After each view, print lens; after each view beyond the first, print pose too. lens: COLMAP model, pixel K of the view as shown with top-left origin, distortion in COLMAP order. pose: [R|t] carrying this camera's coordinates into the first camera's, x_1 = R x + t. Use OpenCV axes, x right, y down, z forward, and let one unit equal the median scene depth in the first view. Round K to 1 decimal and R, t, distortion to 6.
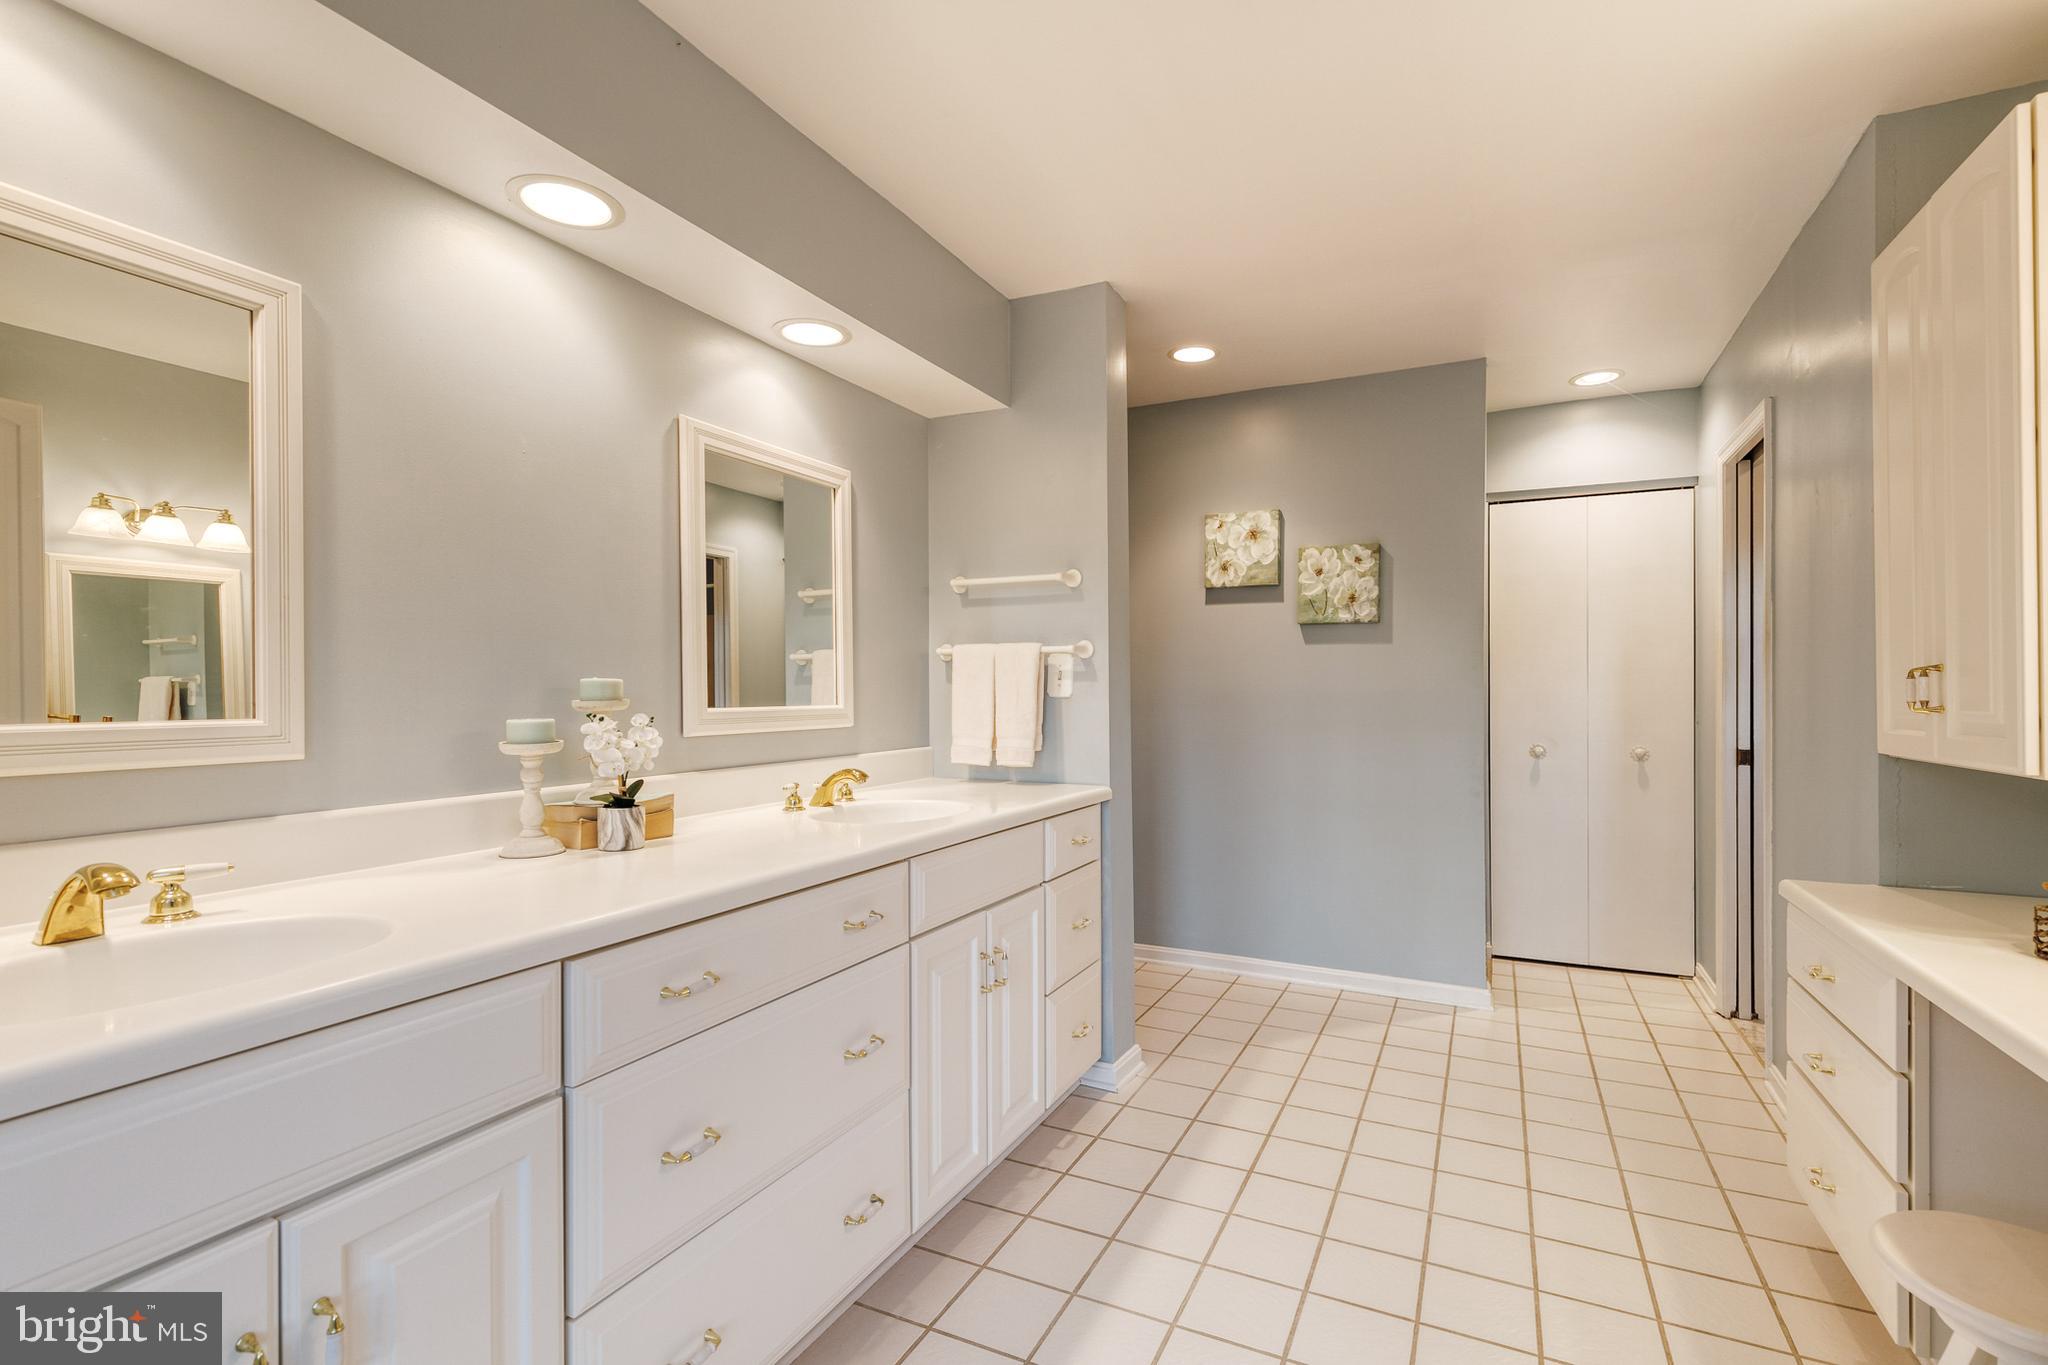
lens RADIAL K [[921.3, 0, 1021.0], [0, 921.3, 680.9], [0, 0, 1]] dist [0.007567, -0.001596]
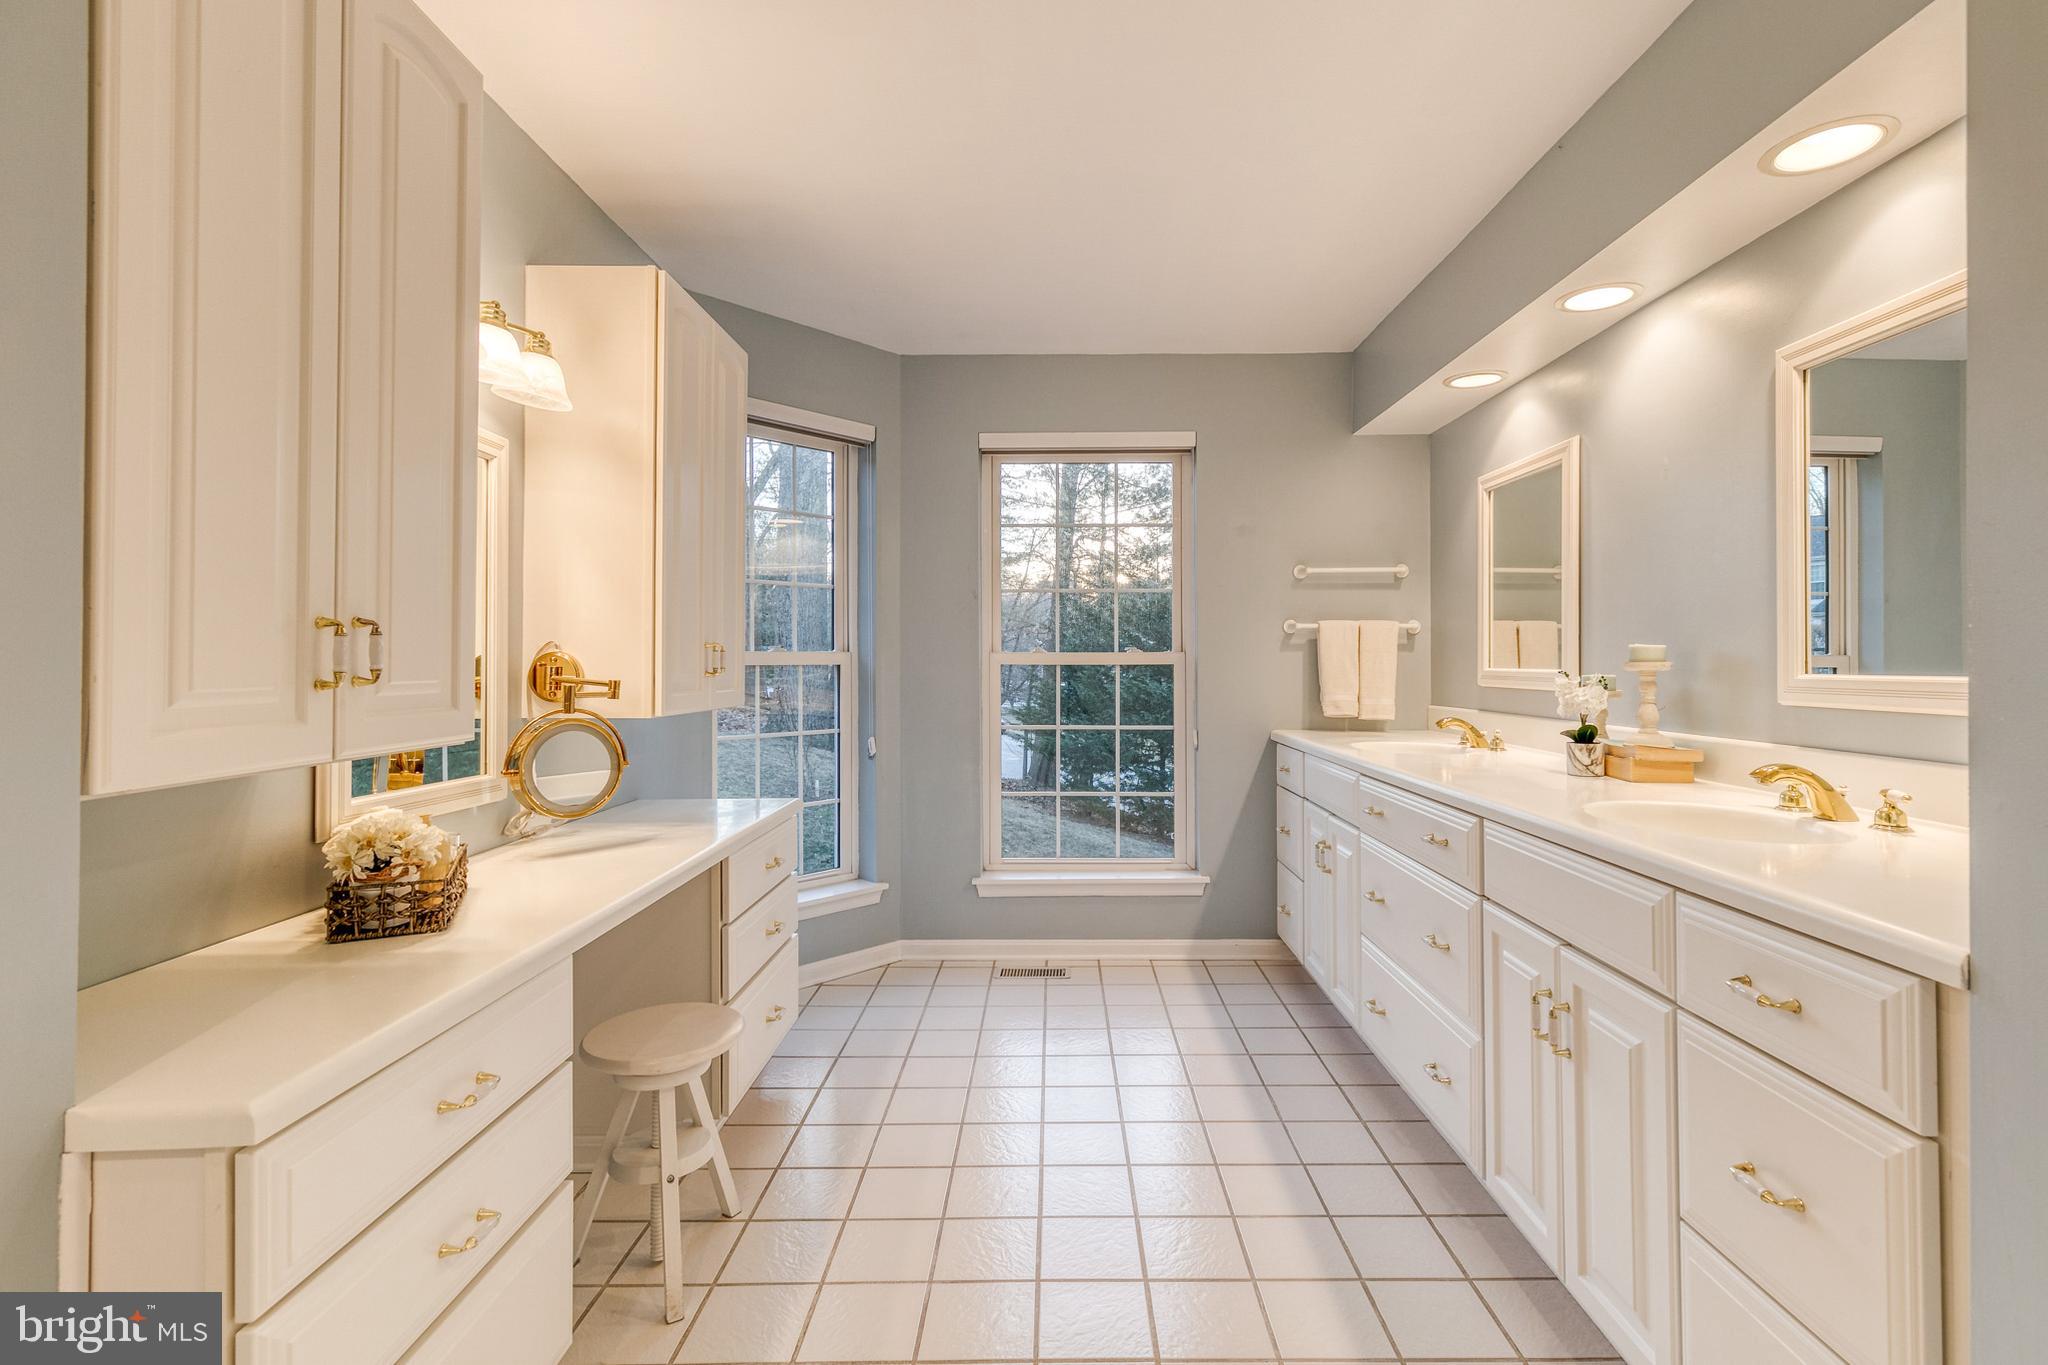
lens RADIAL K [[921.3, 0, 1061.4], [0, 921.3, 651.0], [0, 0, 1]] dist [0.007567, -0.001596]
pose [[-0.890432, -0.006577, -0.455068, 0.734153], [-0.001407, 0.999931, -0.011699, 0.021891], [0.455113, -0.009777, -0.890380, 1.625208]]
